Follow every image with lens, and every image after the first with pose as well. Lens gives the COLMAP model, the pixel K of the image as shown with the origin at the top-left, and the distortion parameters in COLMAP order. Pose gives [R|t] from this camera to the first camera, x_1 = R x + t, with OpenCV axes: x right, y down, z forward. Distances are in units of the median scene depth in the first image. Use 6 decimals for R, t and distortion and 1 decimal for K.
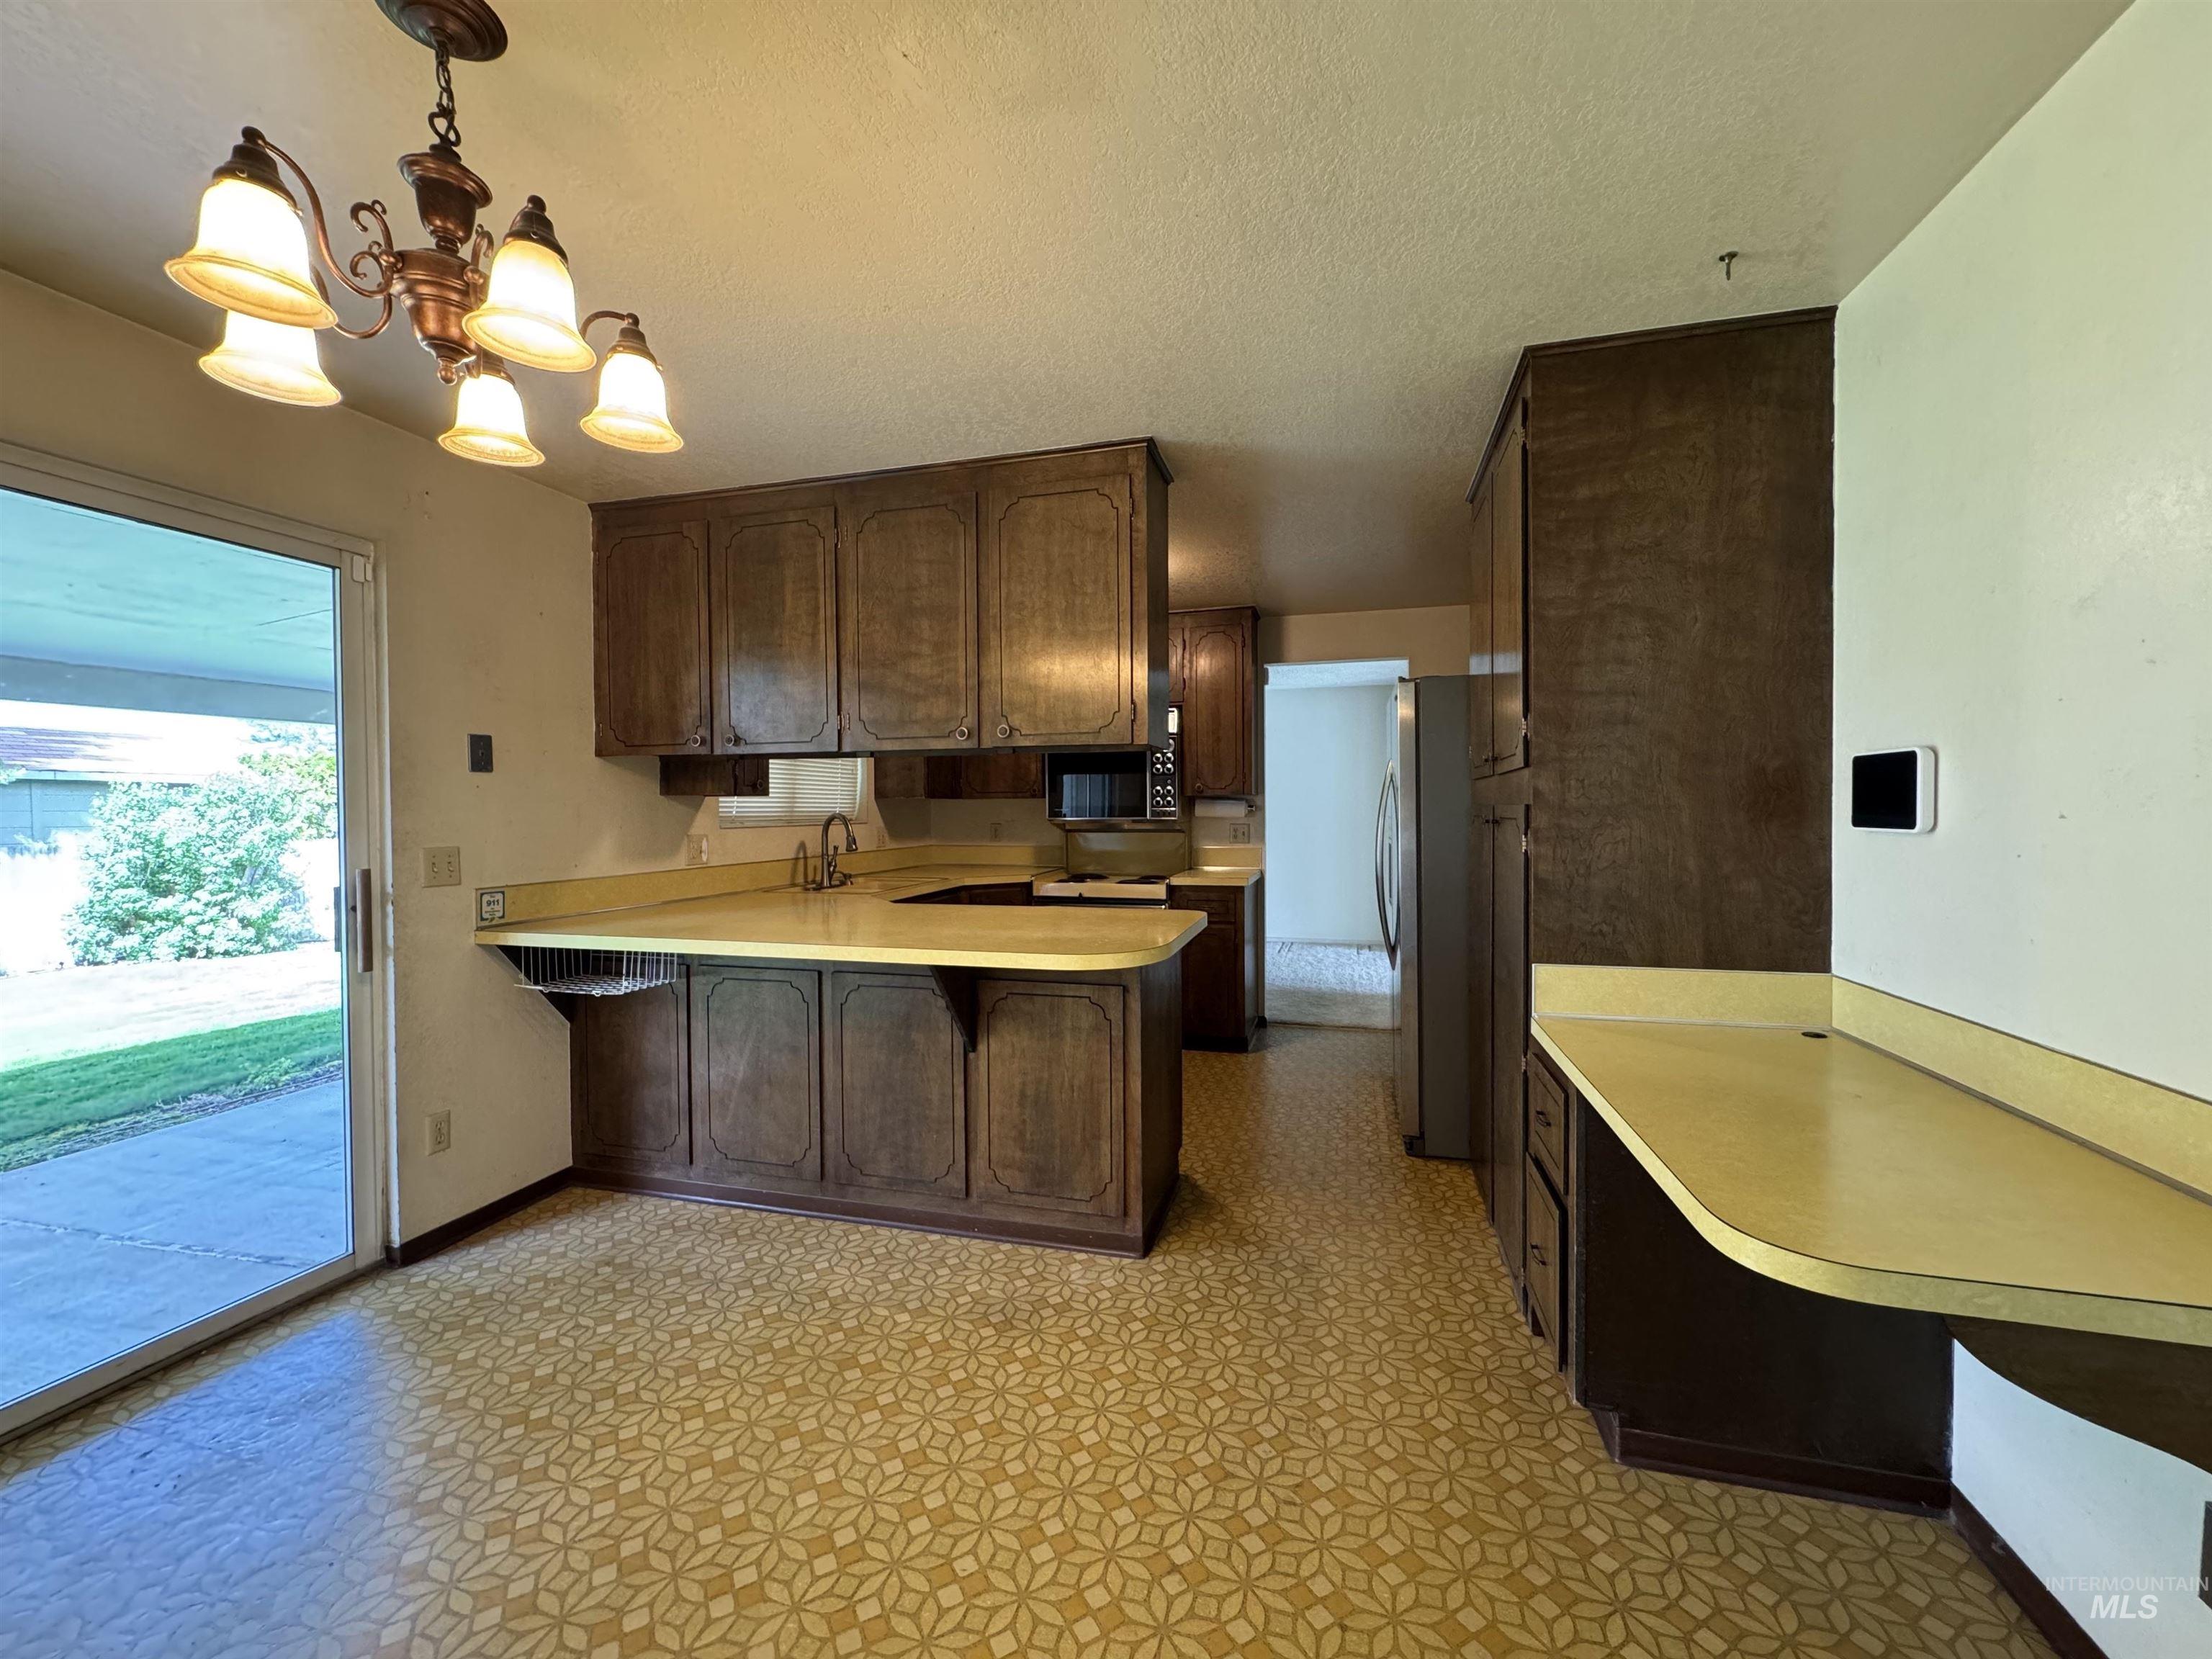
lens RADIAL K [[888.6, 0, 1099.0], [0, 888.6, 818.8], [0, 0, 1]] dist [-0.001069, 0.000280]
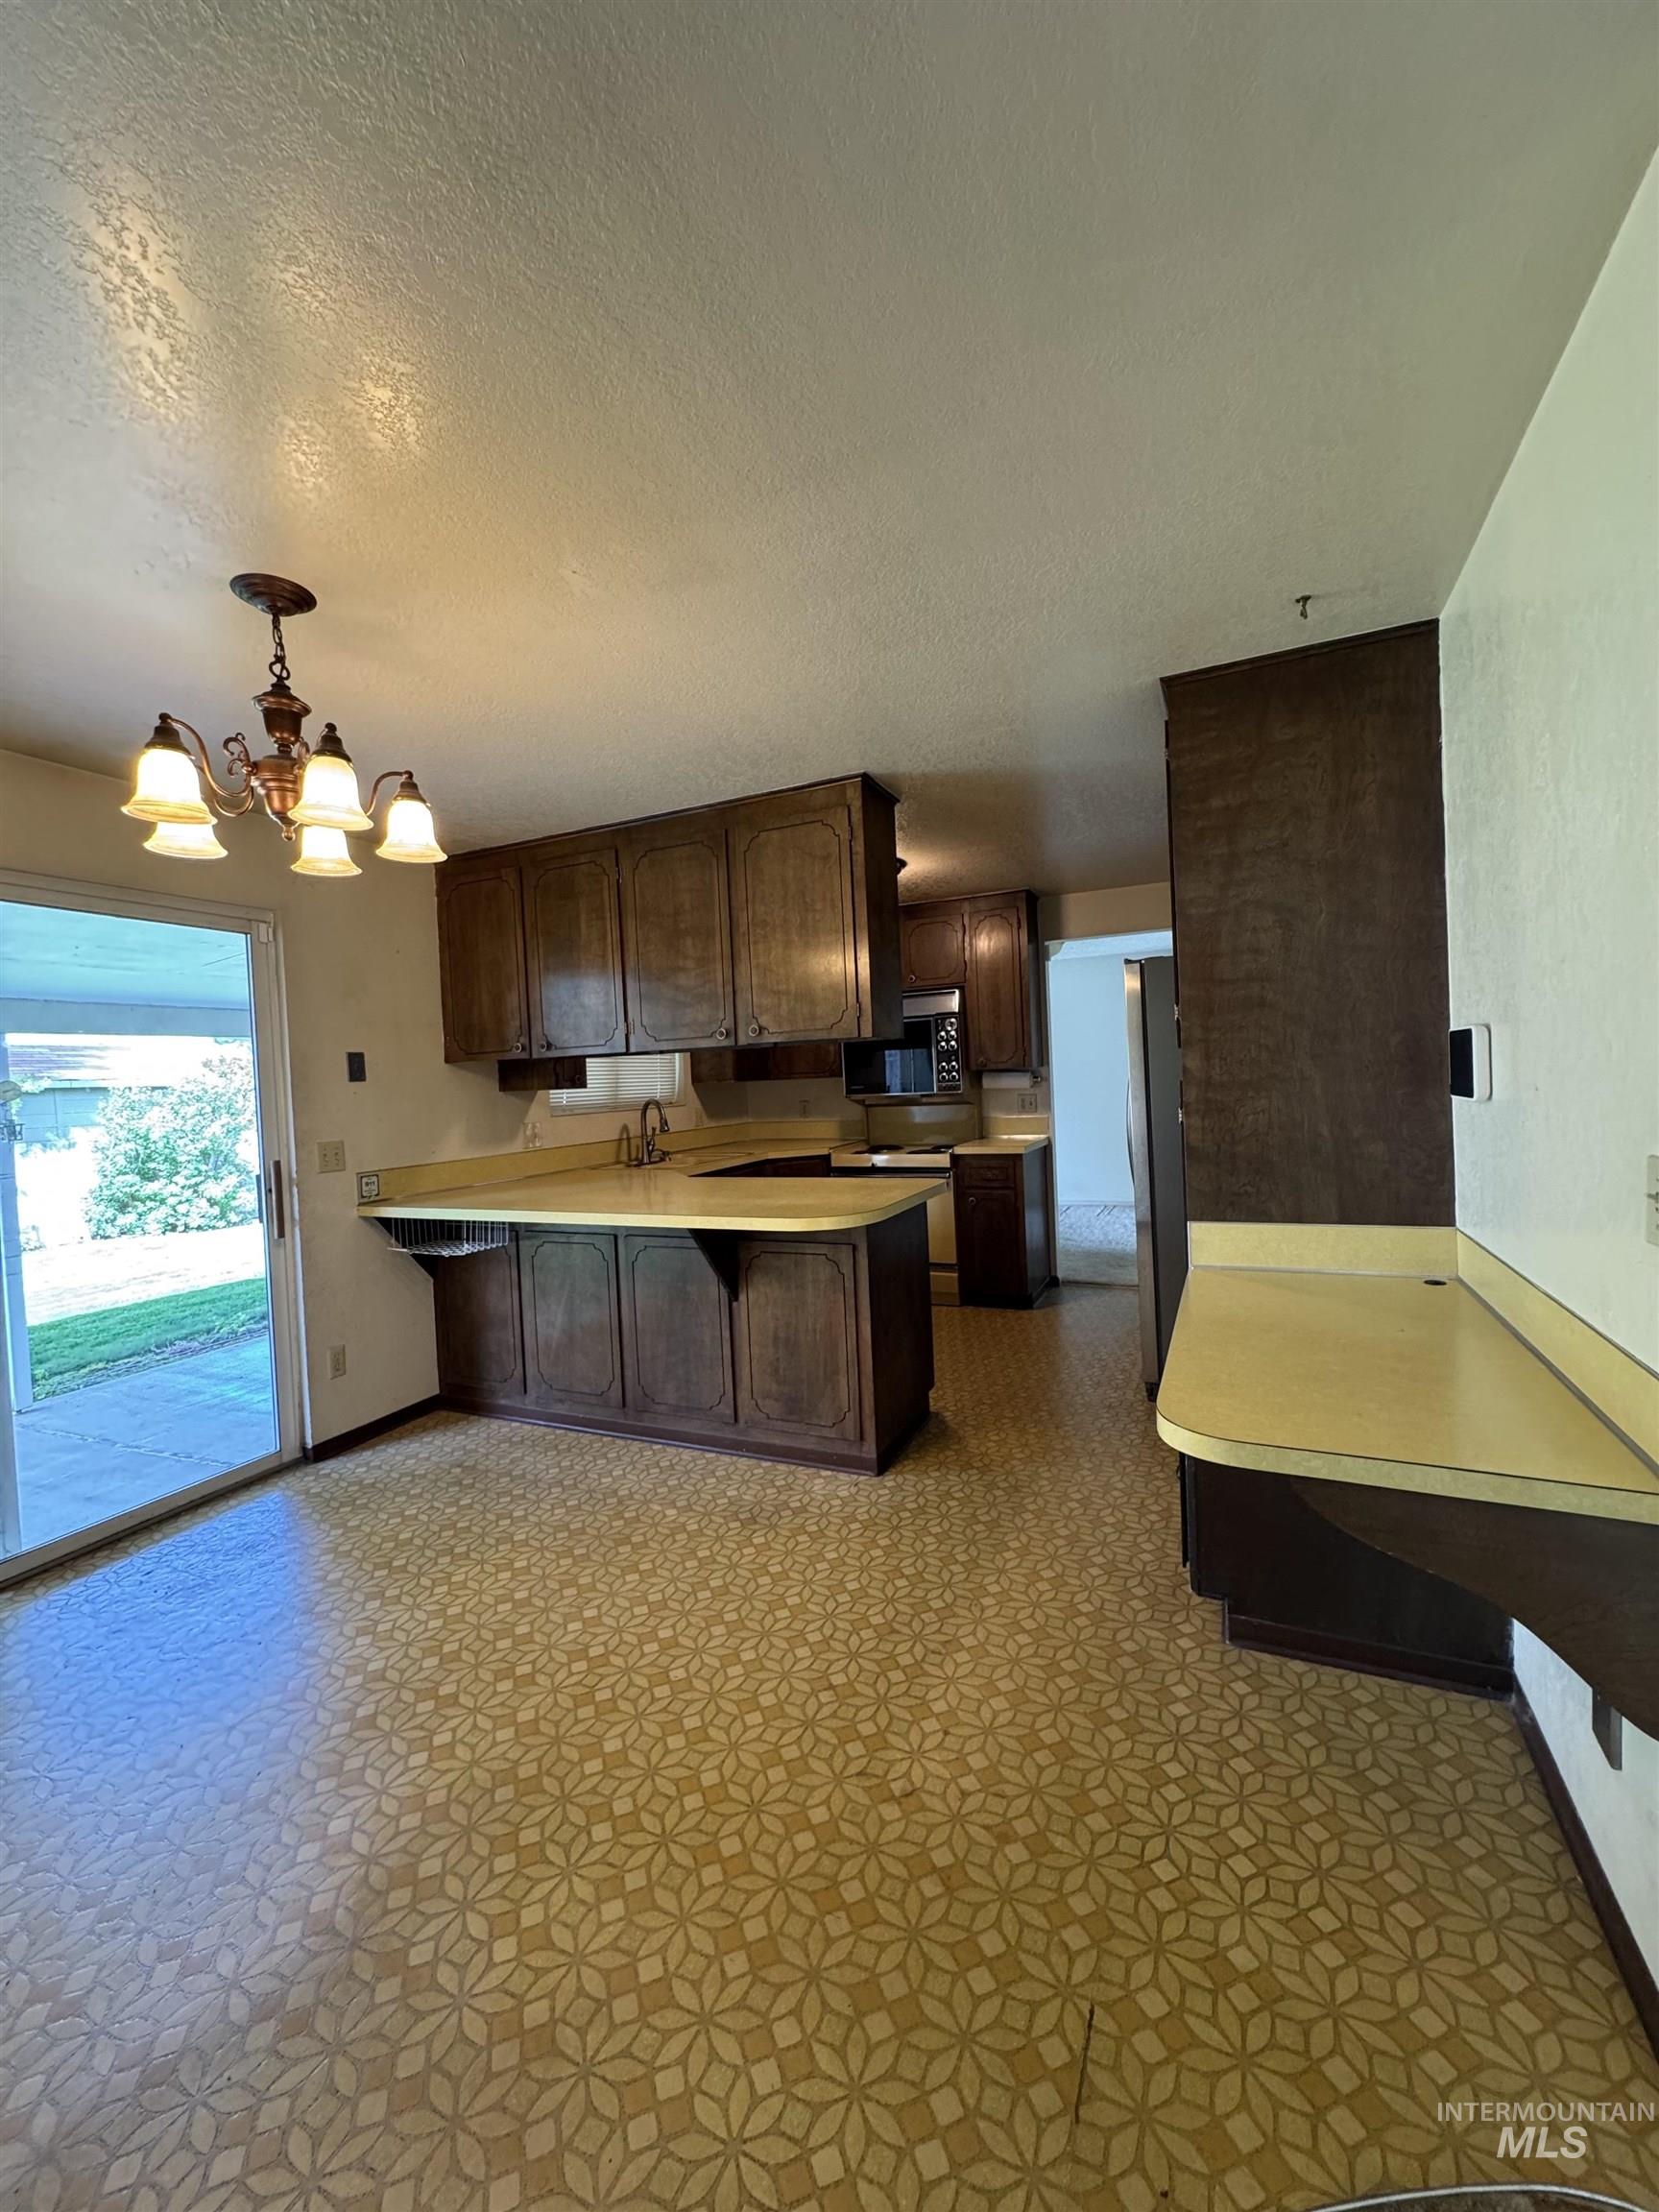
lens RADIAL K [[888.6, 0, 823.0], [0, 888.6, 1094.5], [0, 0, 1]] dist [-0.001069, 0.000280]
pose [[0.986049, -0.034963, -0.162739, 0.175902], [0.036491, 0.999313, 0.006410, -0.018558], [0.162404, -0.012259, 0.986648, -0.153787]]
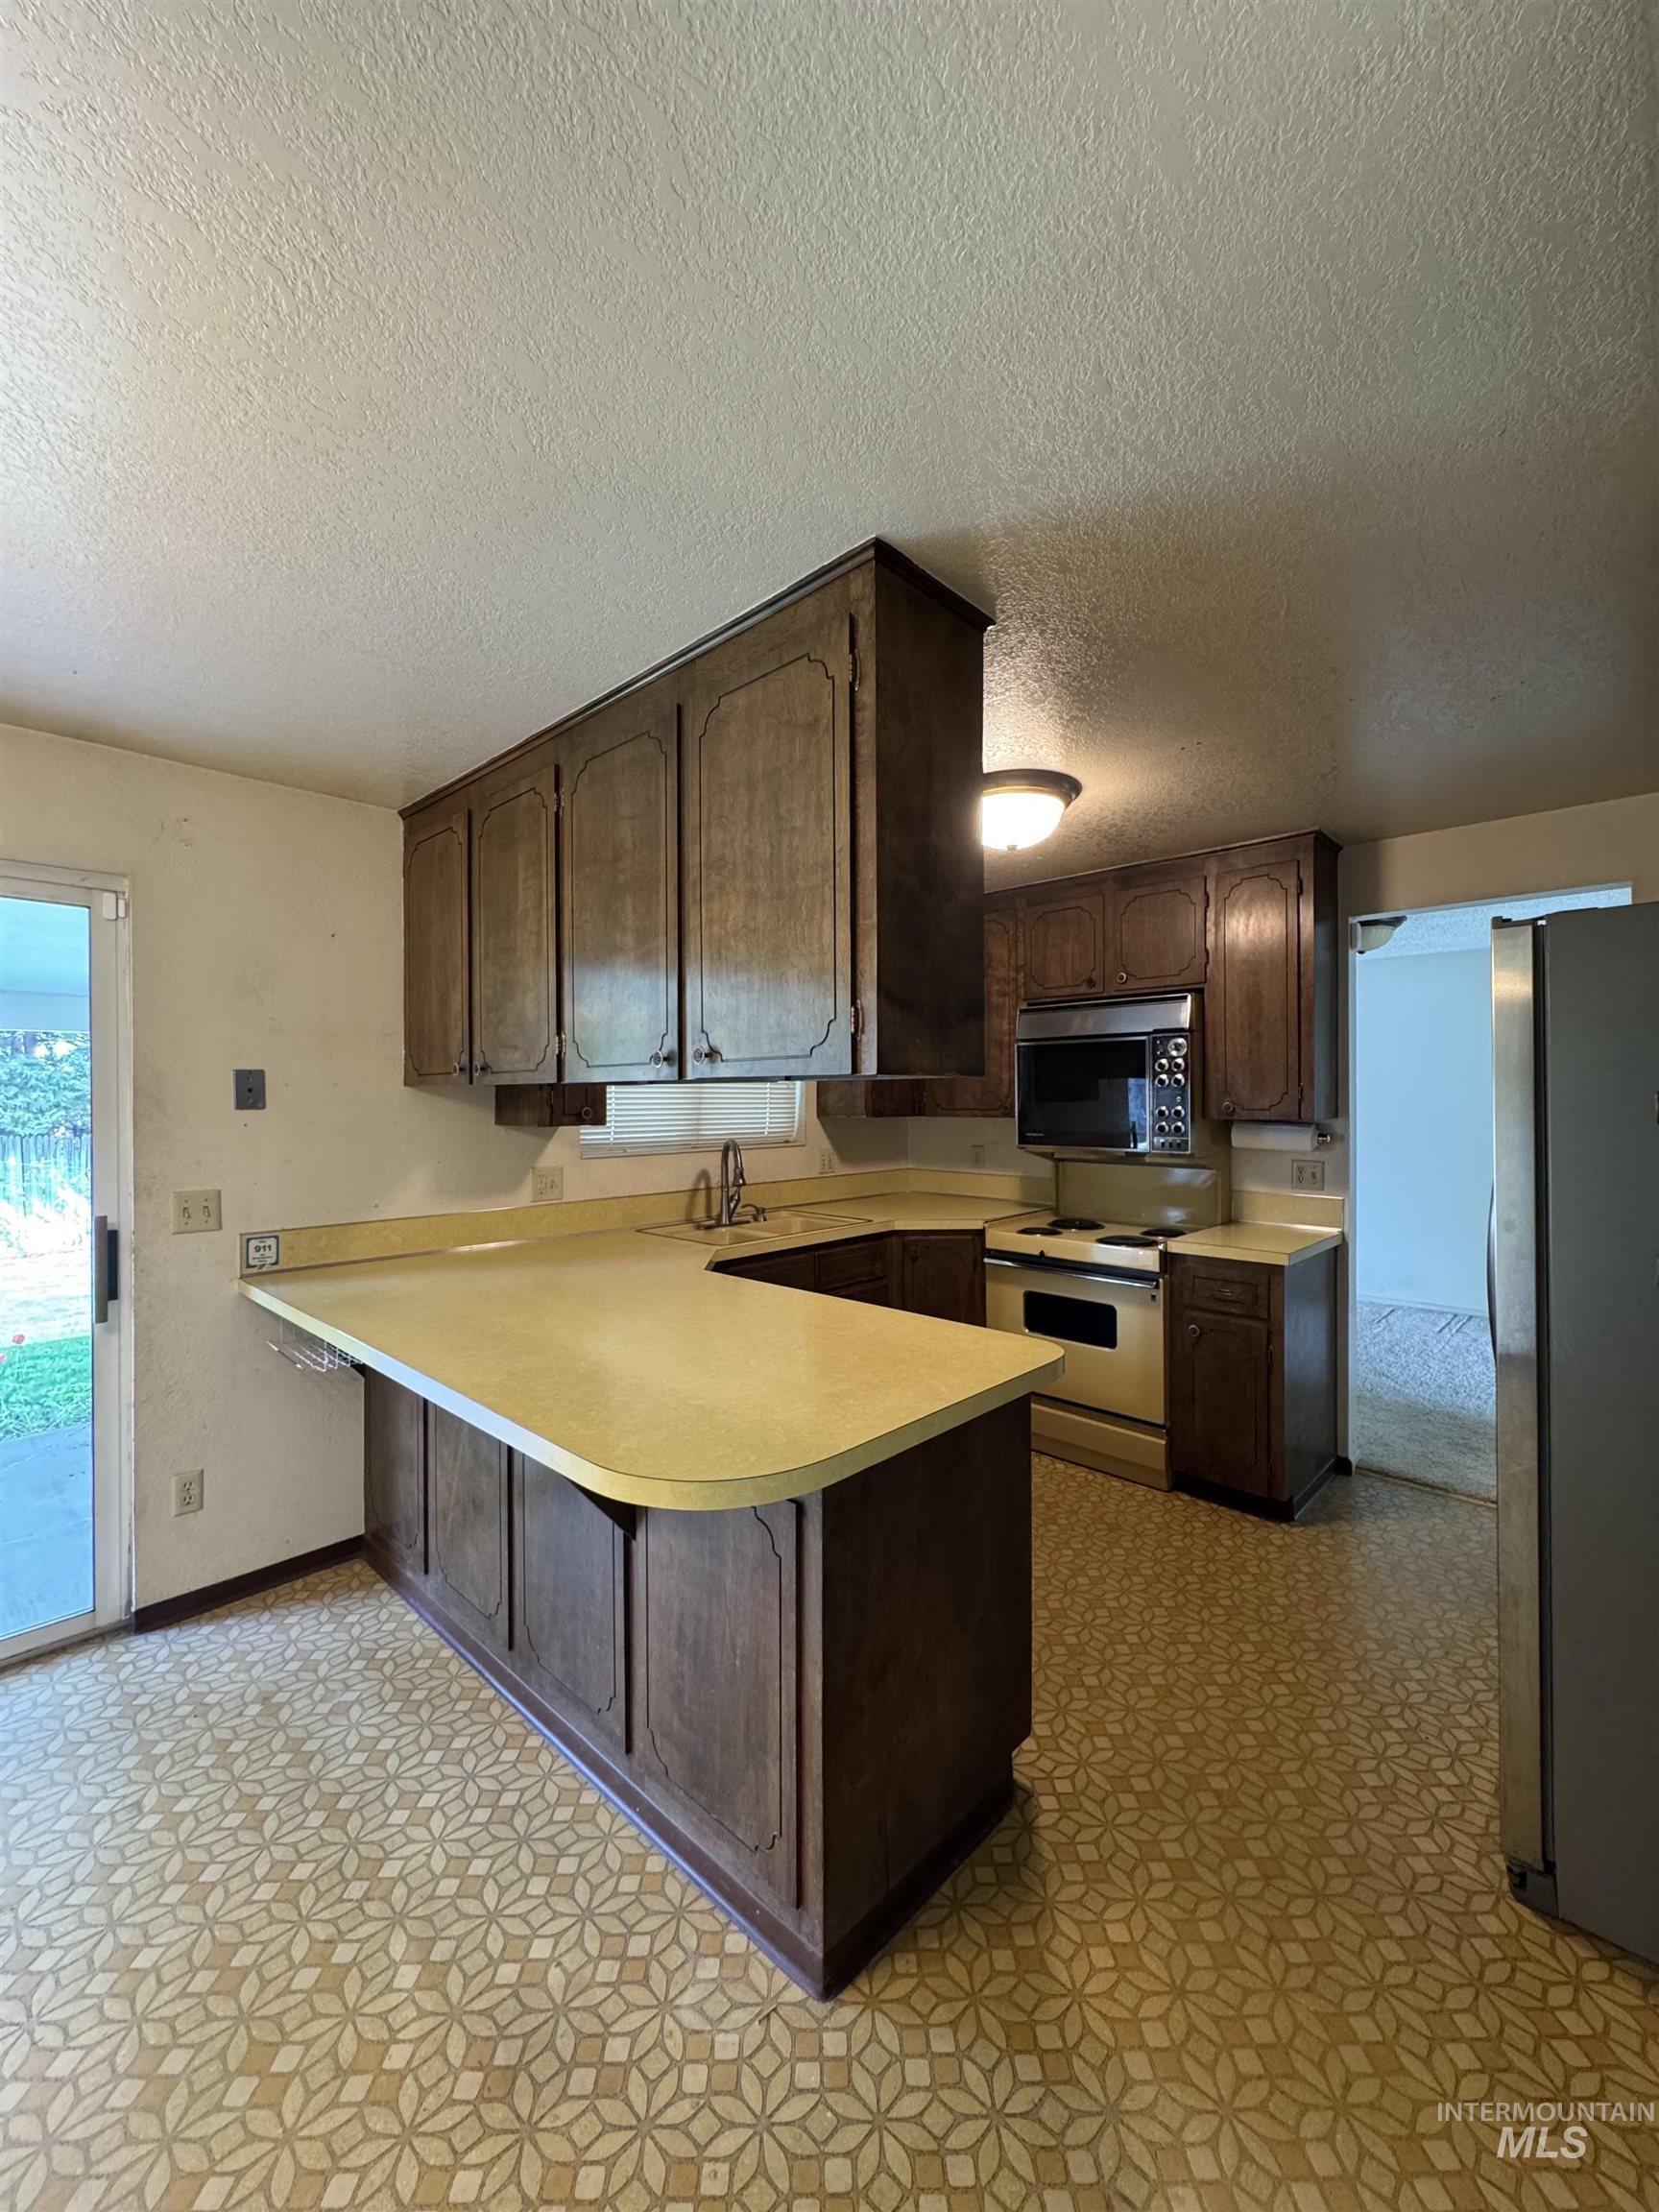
lens RADIAL K [[883.0, 0, 827.2], [0, 883.0, 1099.0], [0, 0, 1]] dist [-0.003395, 0.000573]
pose [[0.882621, 0.003569, -0.470071, 0.291432], [-0.007468, 0.999951, -0.006429, -0.064140], [0.470025, 0.009185, 0.882605, 0.476590]]
